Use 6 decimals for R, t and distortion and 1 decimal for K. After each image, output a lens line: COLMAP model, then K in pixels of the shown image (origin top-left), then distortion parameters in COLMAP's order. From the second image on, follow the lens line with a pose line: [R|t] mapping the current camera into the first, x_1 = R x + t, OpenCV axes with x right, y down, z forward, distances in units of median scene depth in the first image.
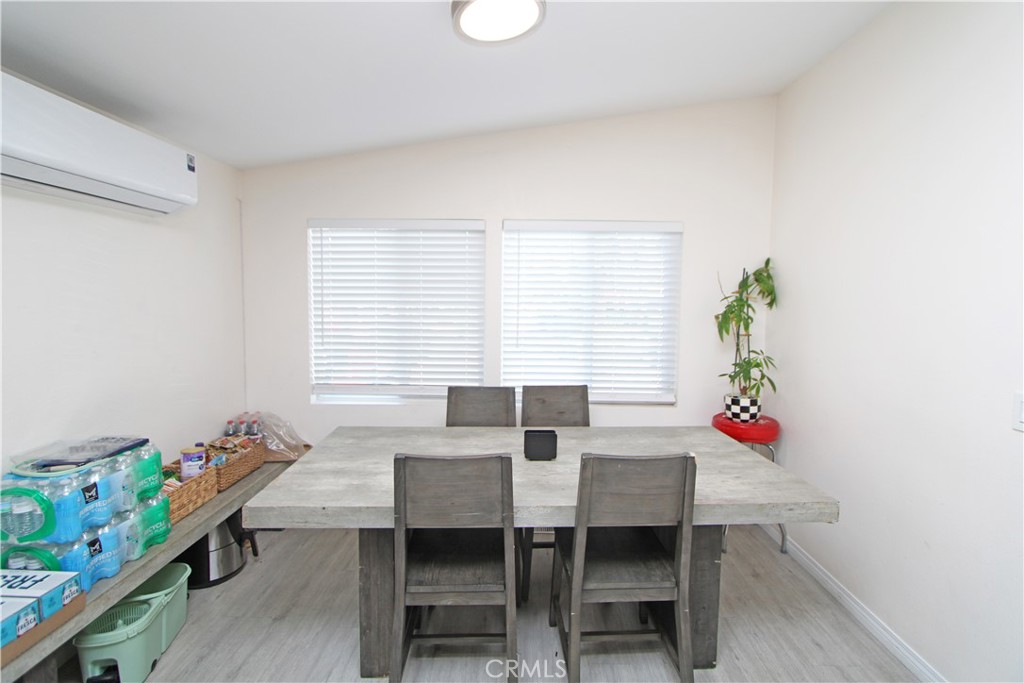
lens RADIAL K [[467.3, 0, 514.0], [0, 467.3, 339.7], [0, 0, 1]] dist [-0.013562, 0.000373]
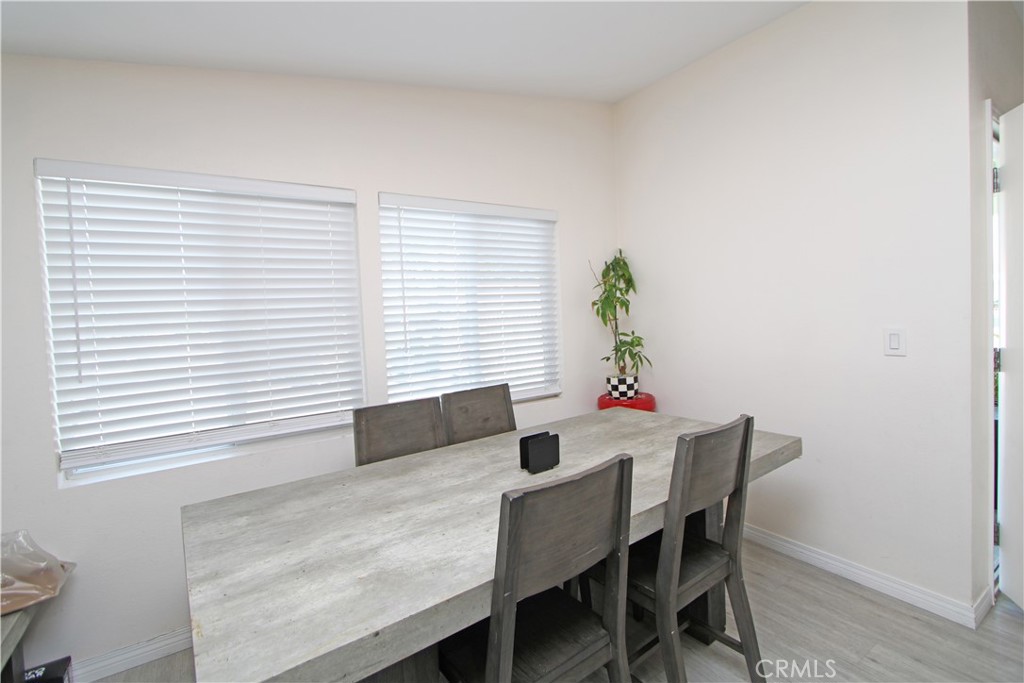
lens RADIAL K [[467.3, 0, 511.1], [0, 467.3, 339.5], [0, 0, 1]] dist [-0.013562, 0.000373]
pose [[0.825154, -0.079955, 0.559221, -0.313932], [0.105420, 0.994338, -0.013386, 0.026380], [-0.554984, 0.069998, 0.828911, 0.251391]]
